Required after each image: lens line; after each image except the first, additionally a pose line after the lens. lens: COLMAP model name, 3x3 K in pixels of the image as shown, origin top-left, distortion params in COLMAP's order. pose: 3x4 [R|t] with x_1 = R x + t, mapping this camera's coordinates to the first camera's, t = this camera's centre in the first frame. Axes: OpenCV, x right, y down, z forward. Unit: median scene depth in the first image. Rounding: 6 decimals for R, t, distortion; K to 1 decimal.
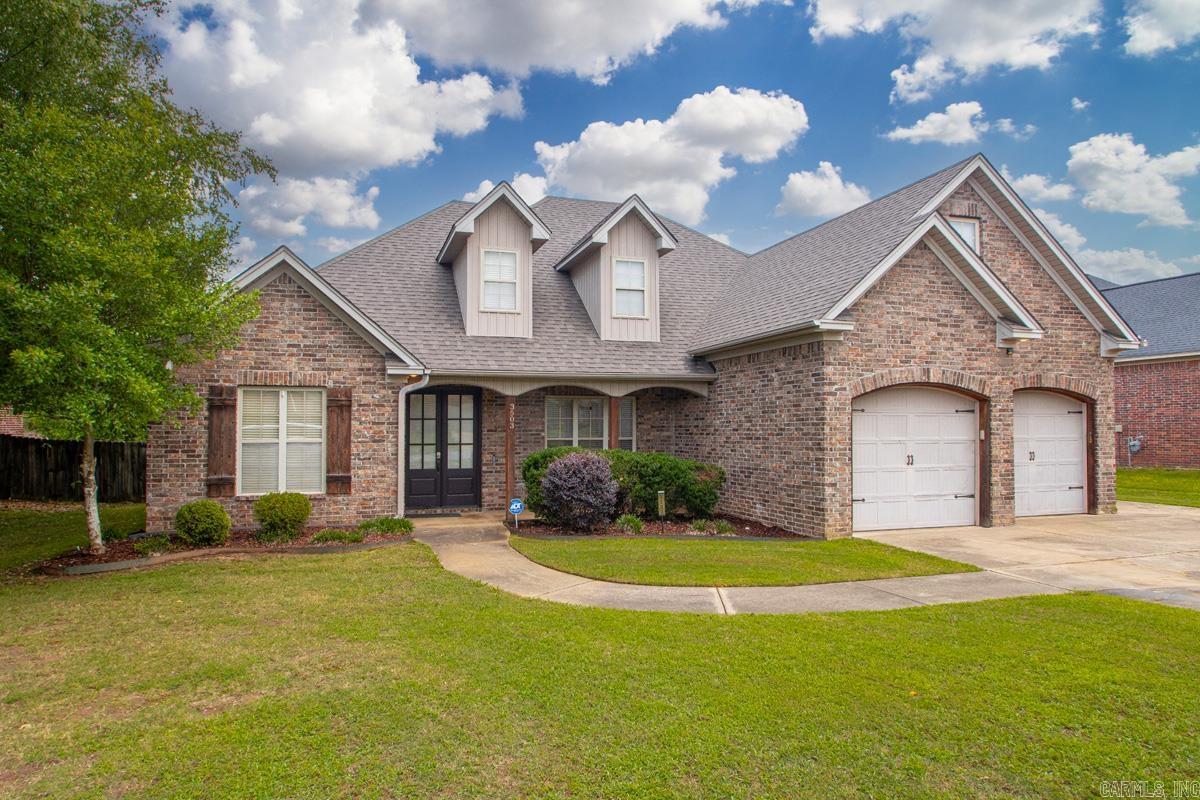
lens RADIAL K [[657.9, 0, 600.0], [0, 657.9, 400.0], [0, 0, 1]] dist [-0.007724, -0.000788]
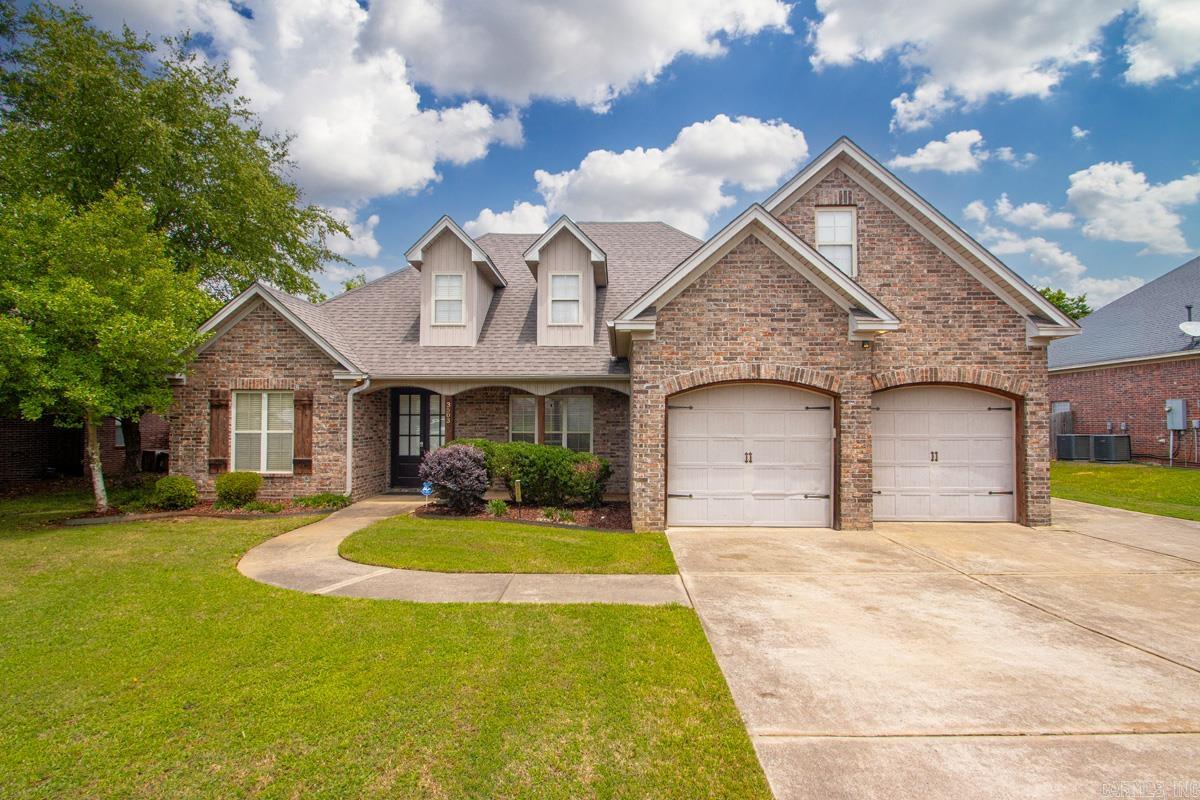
lens RADIAL K [[564.5, 0, 600.0], [0, 564.5, 400.0], [0, 0, 1]] dist [0.002989, 0.000456]
pose [[0.959403, -0.005596, -0.281985, 0.488345], [0.006810, 0.999971, 0.003327, 0.000123], [0.281958, -0.005112, 0.959413, 0.116775]]
